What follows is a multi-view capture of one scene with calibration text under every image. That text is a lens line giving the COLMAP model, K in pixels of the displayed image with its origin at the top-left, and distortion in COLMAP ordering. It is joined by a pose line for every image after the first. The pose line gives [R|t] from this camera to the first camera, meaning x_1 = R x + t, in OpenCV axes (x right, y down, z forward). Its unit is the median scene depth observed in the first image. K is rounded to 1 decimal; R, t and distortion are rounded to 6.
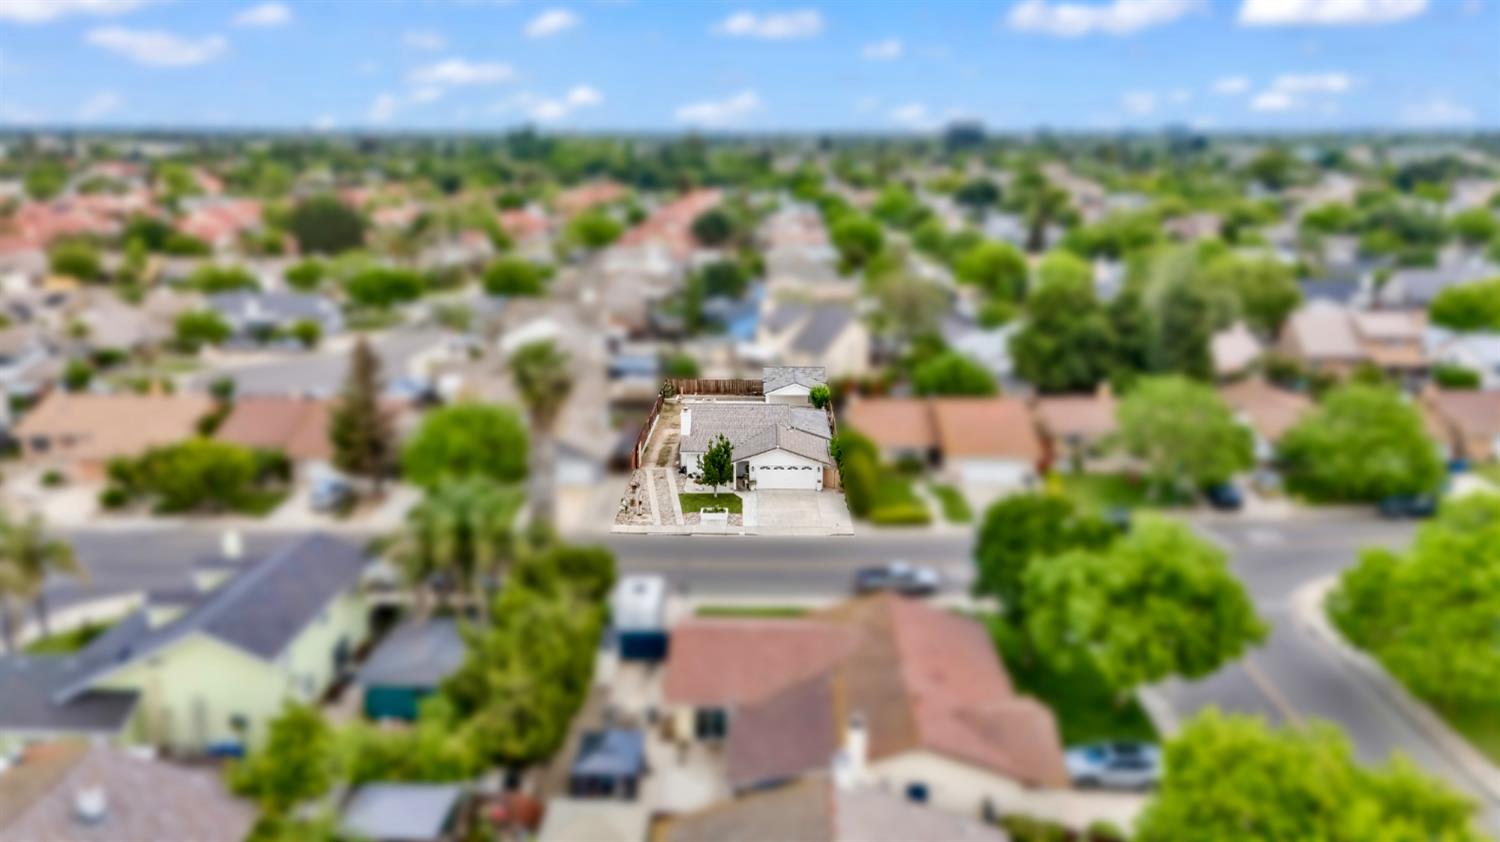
lens RADIAL K [[1085.1, 0, 750.0], [0, 1085.1, 421.0], [0, 0, 1]] dist [0.043686, 0.000129]
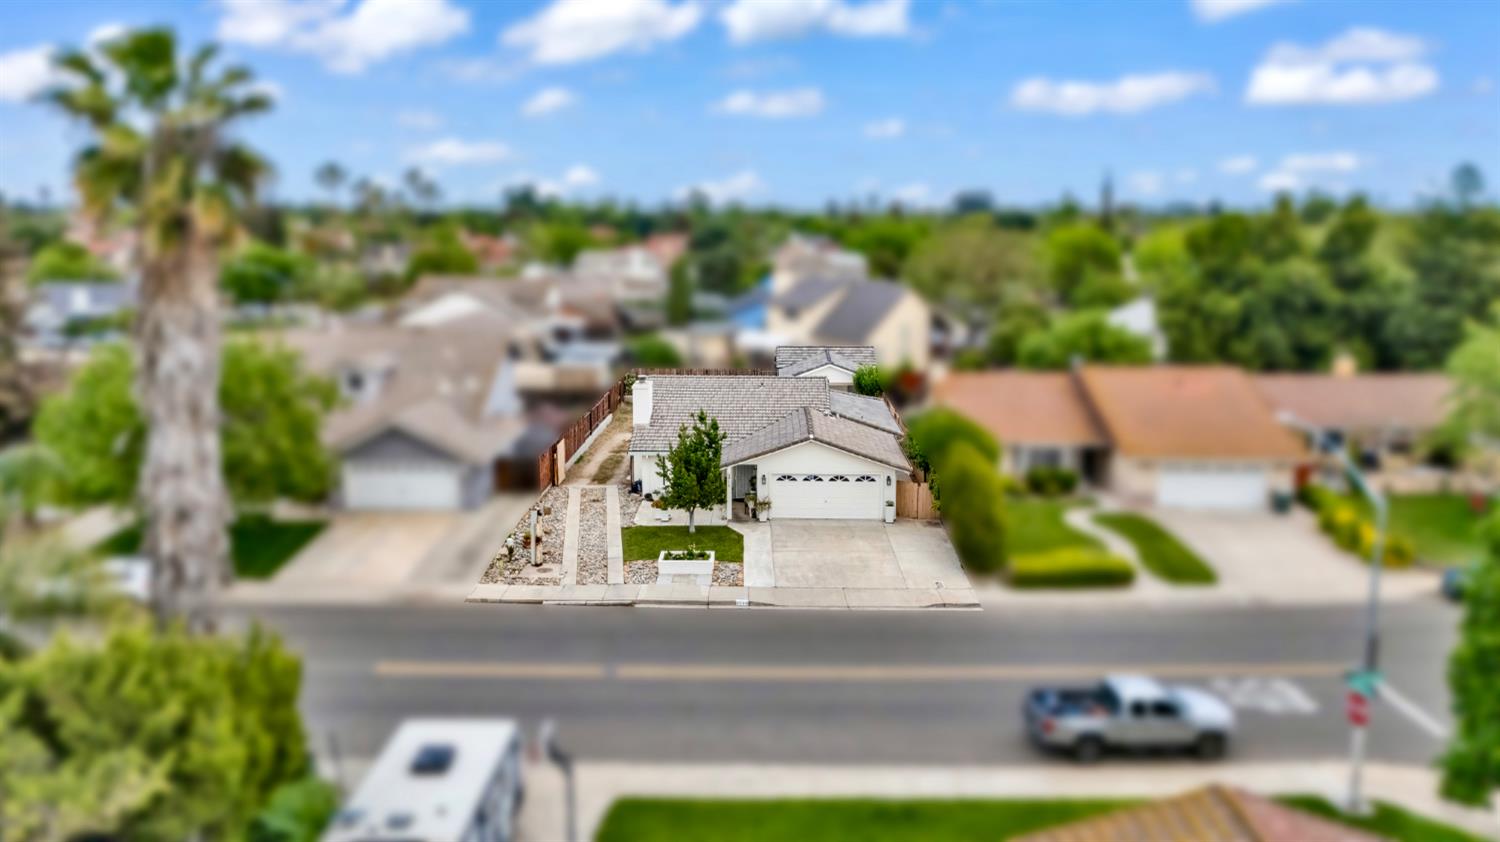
lens RADIAL K [[1085.1, 0, 750.0], [0, 1085.1, 421.0], [0, 0, 1]] dist [0.043686, 0.000129]
pose [[0.999991, 0.000184, -0.004316, -0.001657], [-0.000489, 0.997493, -0.070768, 0.051781], [0.004292, 0.070769, 0.997483, 0.461891]]
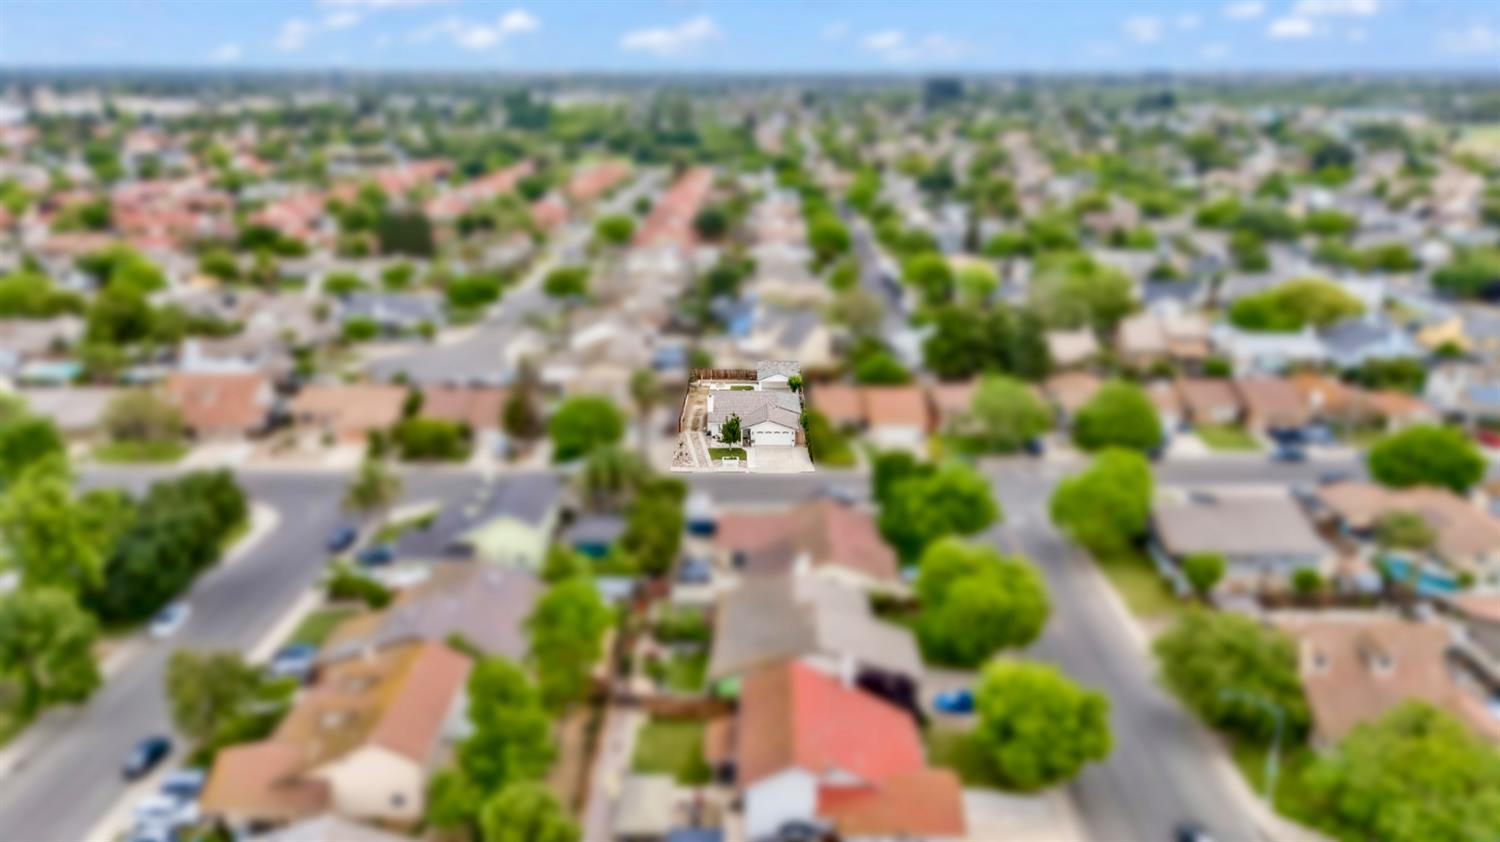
lens RADIAL K [[1085.1, 0, 750.0], [0, 1085.1, 421.0], [0, 0, 1]] dist [0.043686, 0.000129]
pose [[0.999887, -0.003997, 0.014523, -0.024844], [0.003244, 0.998664, 0.051573, -0.058004], [-0.014710, -0.051520, 0.998564, -0.630597]]
